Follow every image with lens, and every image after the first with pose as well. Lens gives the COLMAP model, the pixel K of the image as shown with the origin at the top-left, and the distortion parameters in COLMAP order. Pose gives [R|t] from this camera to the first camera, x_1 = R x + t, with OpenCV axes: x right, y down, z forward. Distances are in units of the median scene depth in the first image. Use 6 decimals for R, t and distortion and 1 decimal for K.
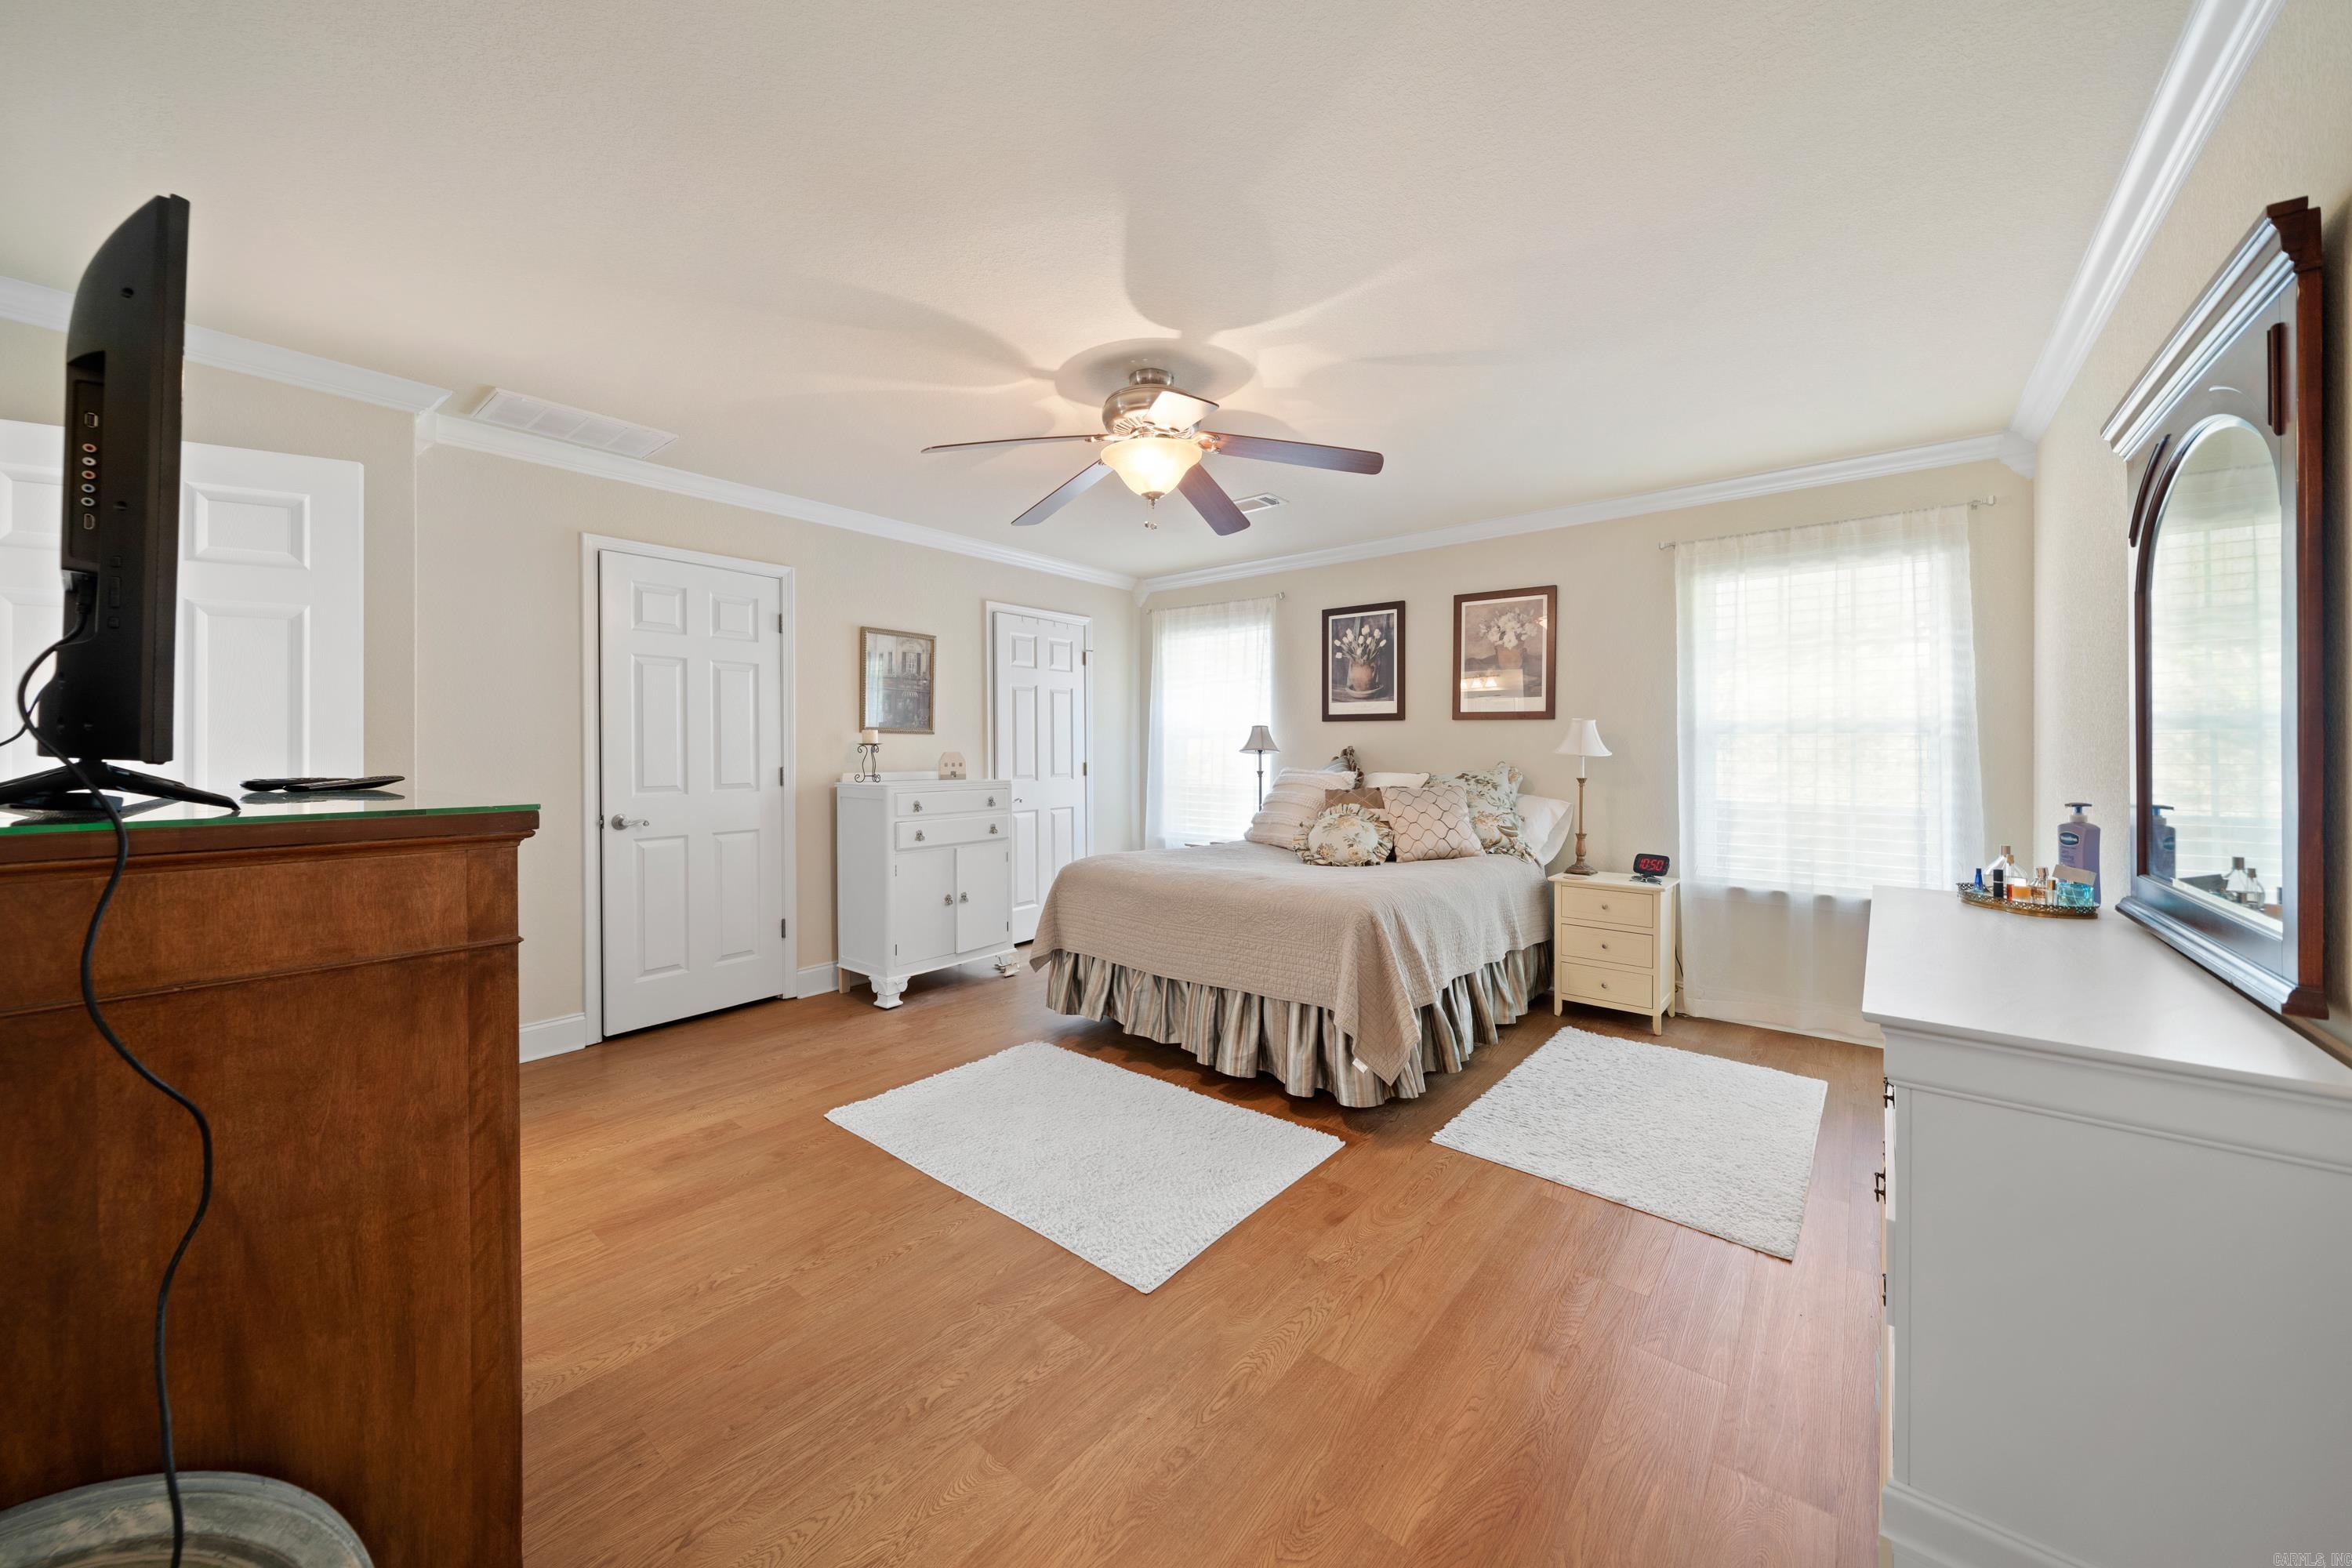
lens RADIAL K [[875.1, 0, 1145.8], [0, 875.1, 749.9], [0, 0, 1]] dist [-0.003463, -0.000093]
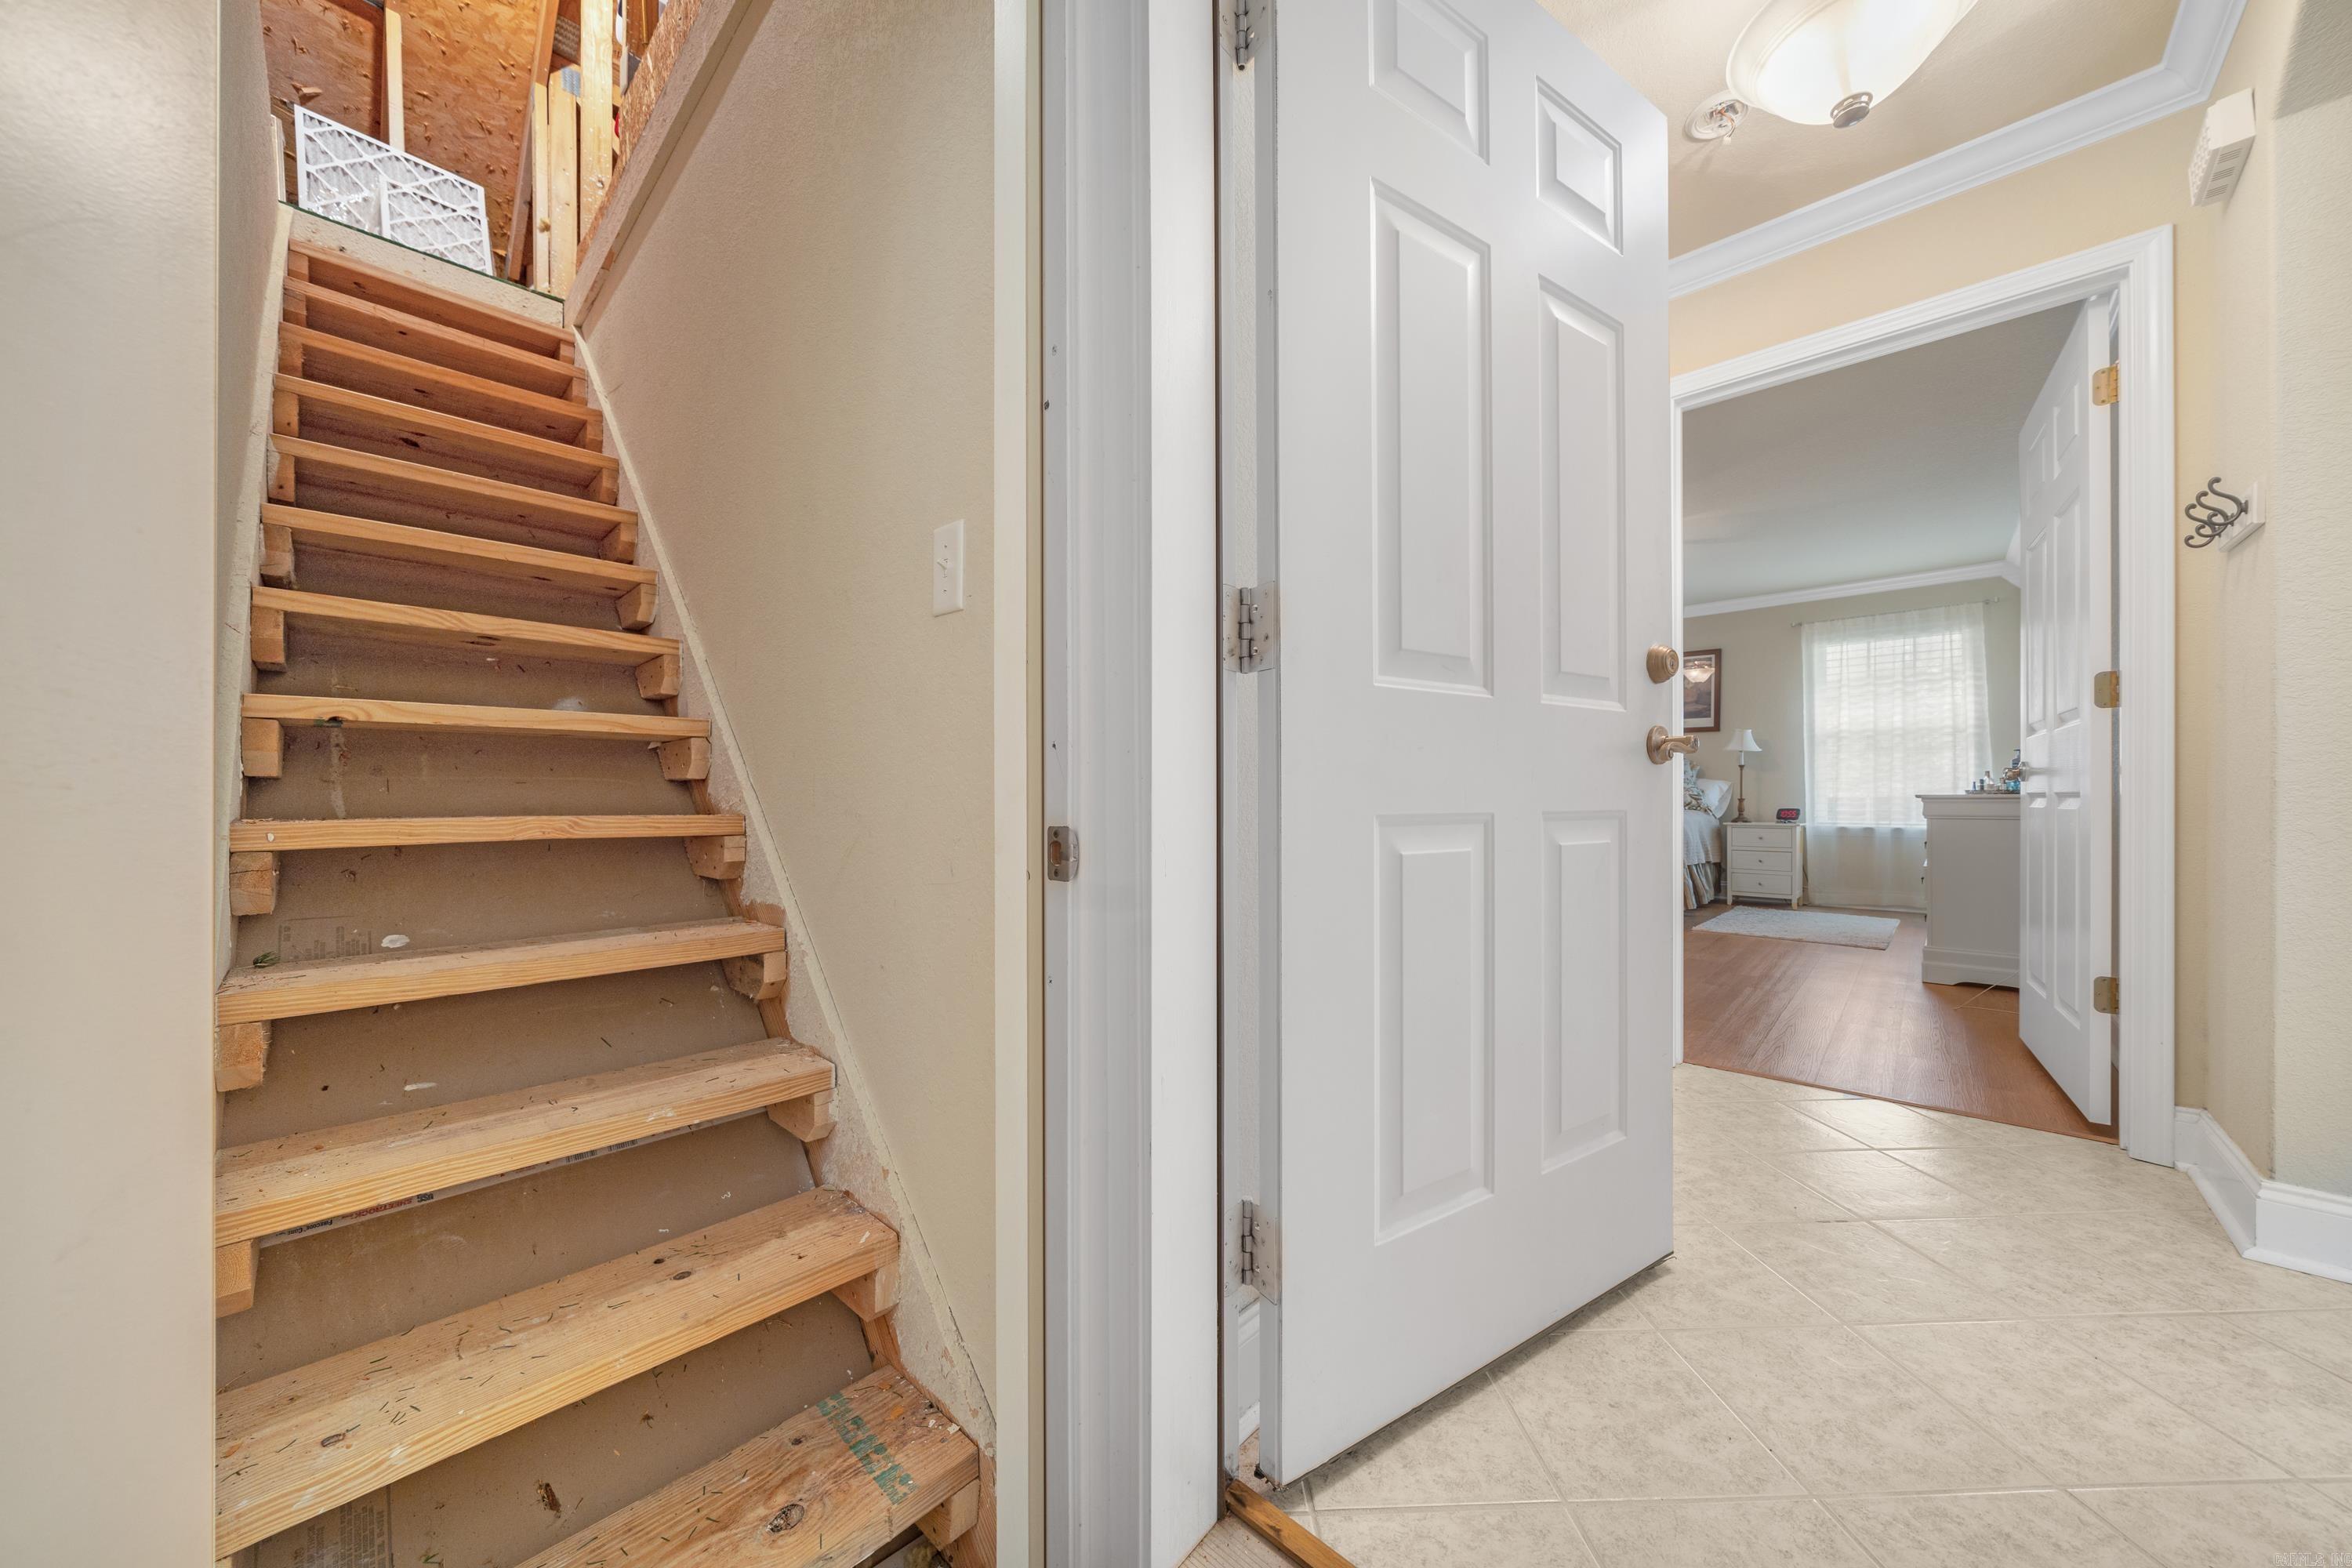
lens RADIAL K [[804.4, 0, 1180.0], [0, 804.4, 790.9], [0, 0, 1]] dist [0.000375, 0.000019]
pose [[0.997493, -0.000363, -0.070770, -0.468588], [0.000012, 0.999988, -0.004959, 0.091282], [0.070771, 0.004946, 0.997480, -0.613713]]
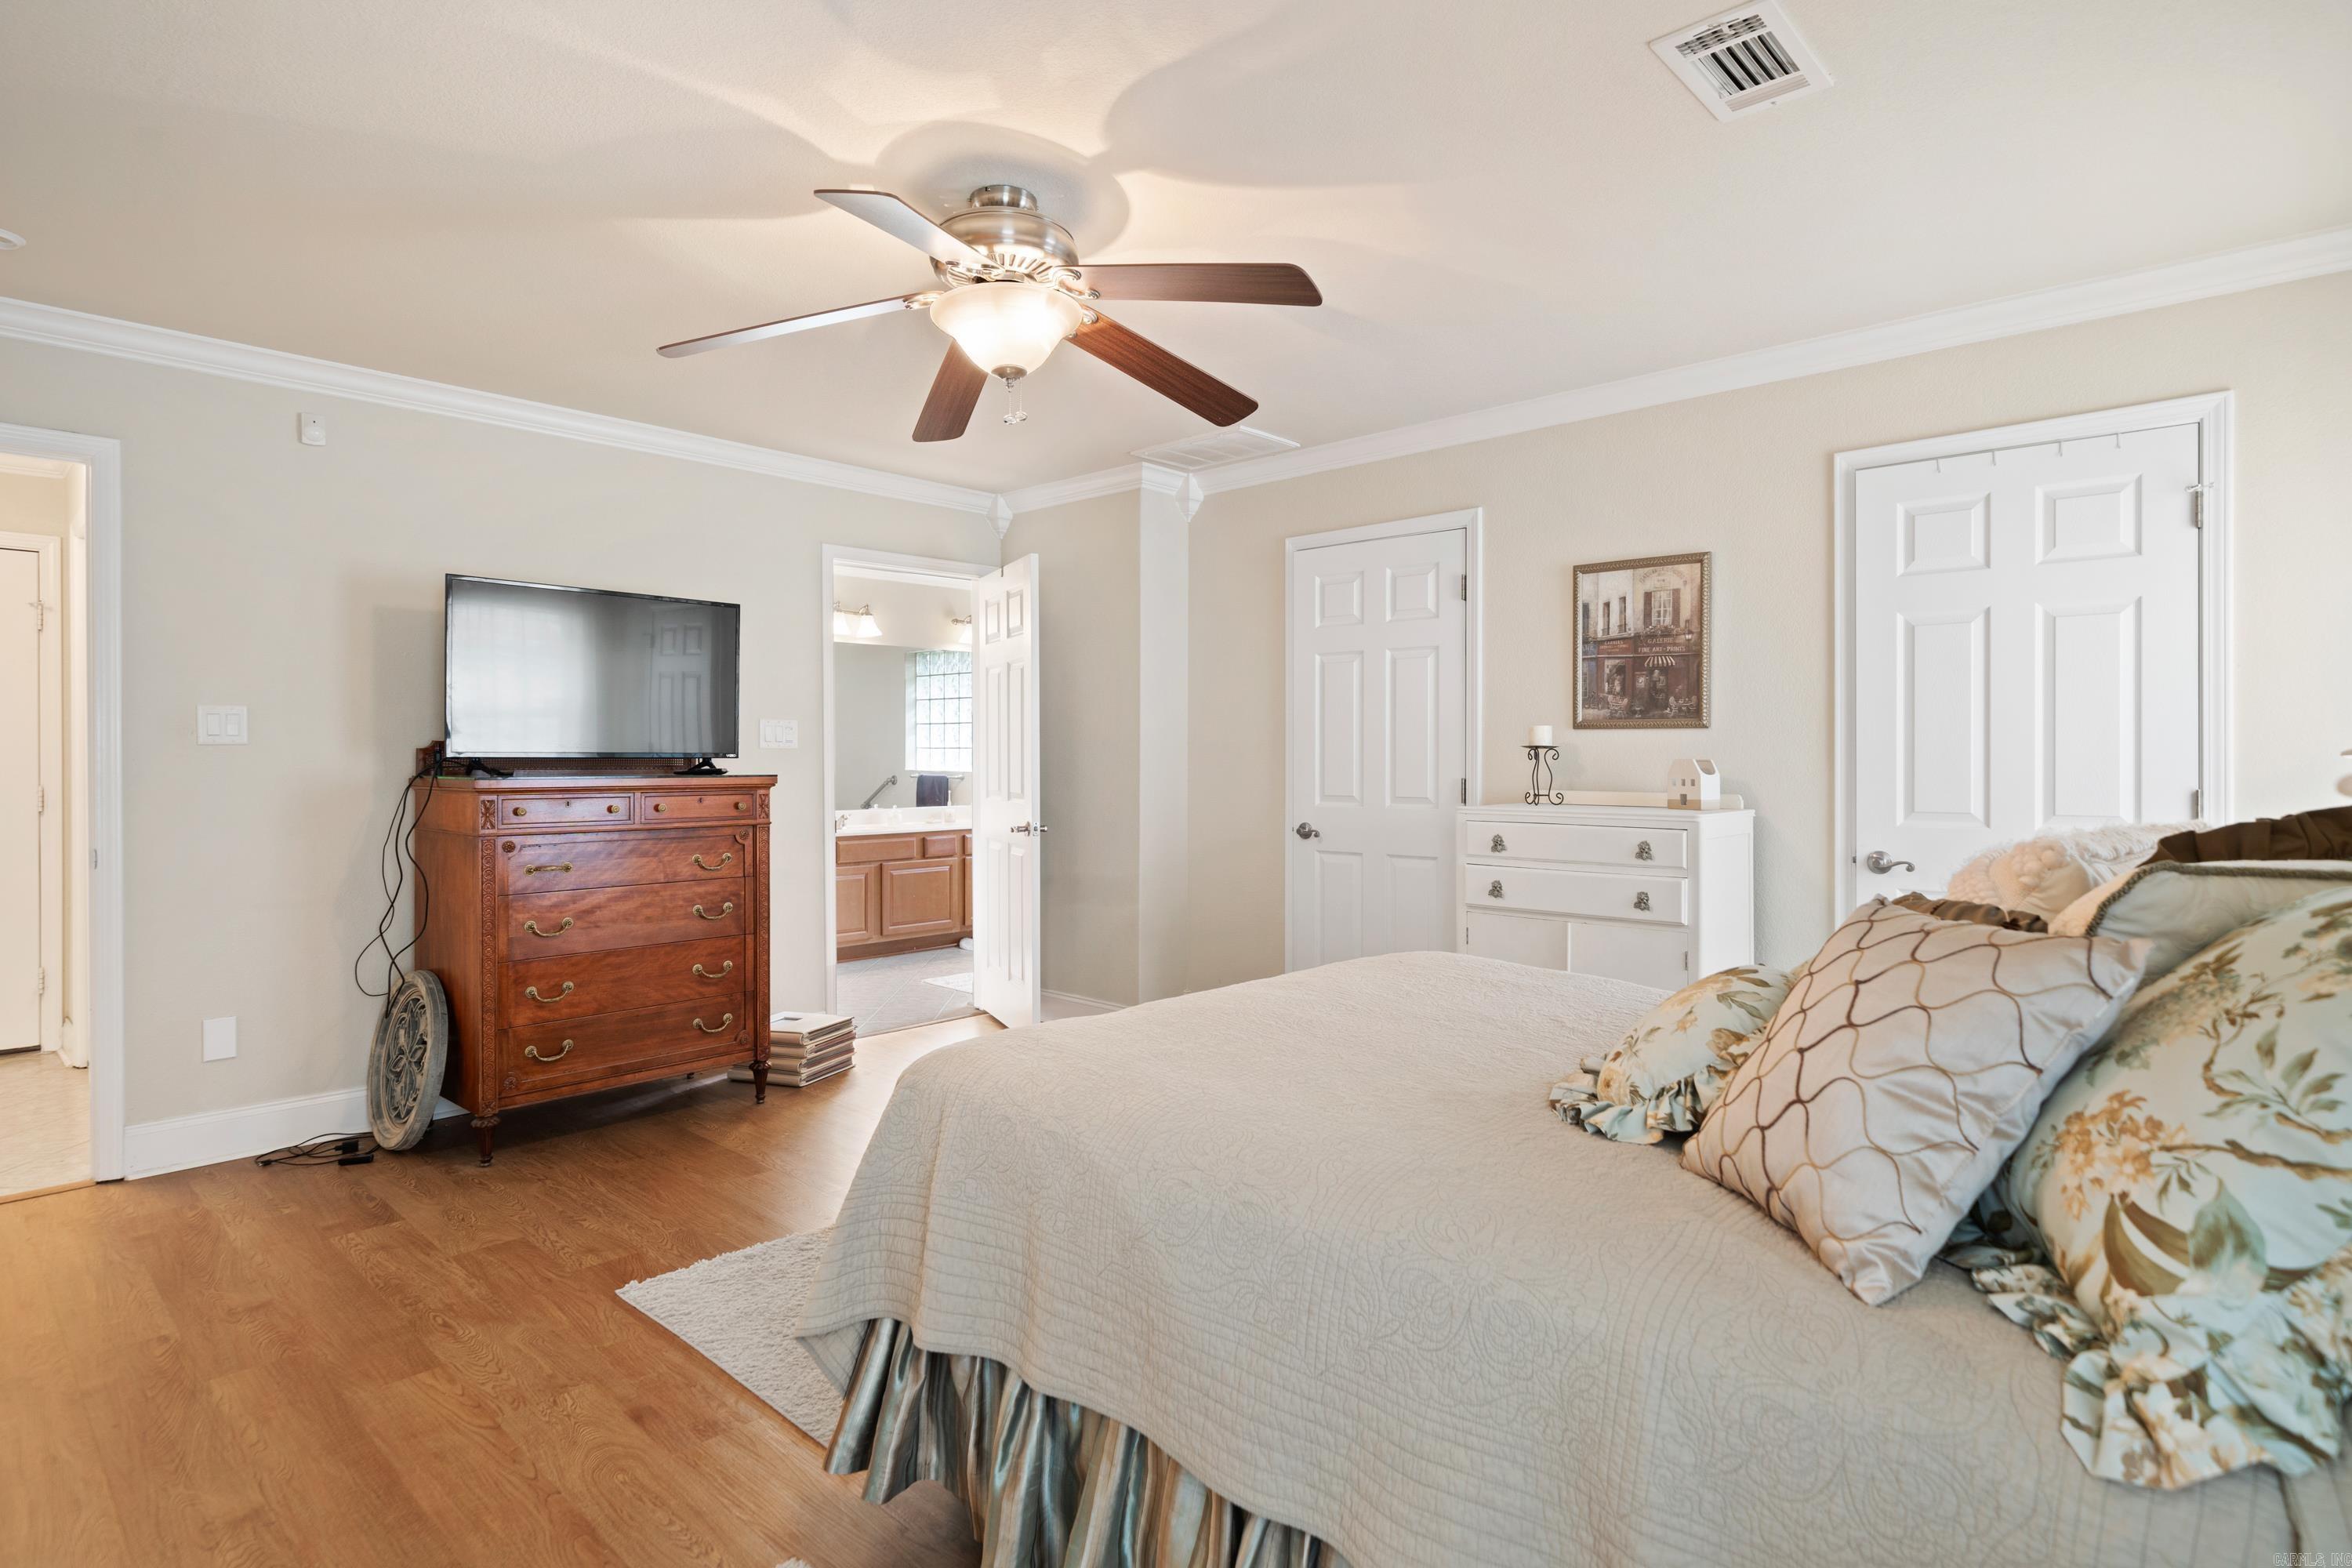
lens RADIAL K [[1214.8, 0, 1175.8], [0, 1214.8, 764.7], [0, 0, 1]] dist [-0.004191, -0.000124]
pose [[-0.060623, 0.003943, -0.998153, 1.042561], [-0.005985, 0.999973, 0.004314, 0.007722], [0.998143, 0.006236, -0.060598, 1.334125]]
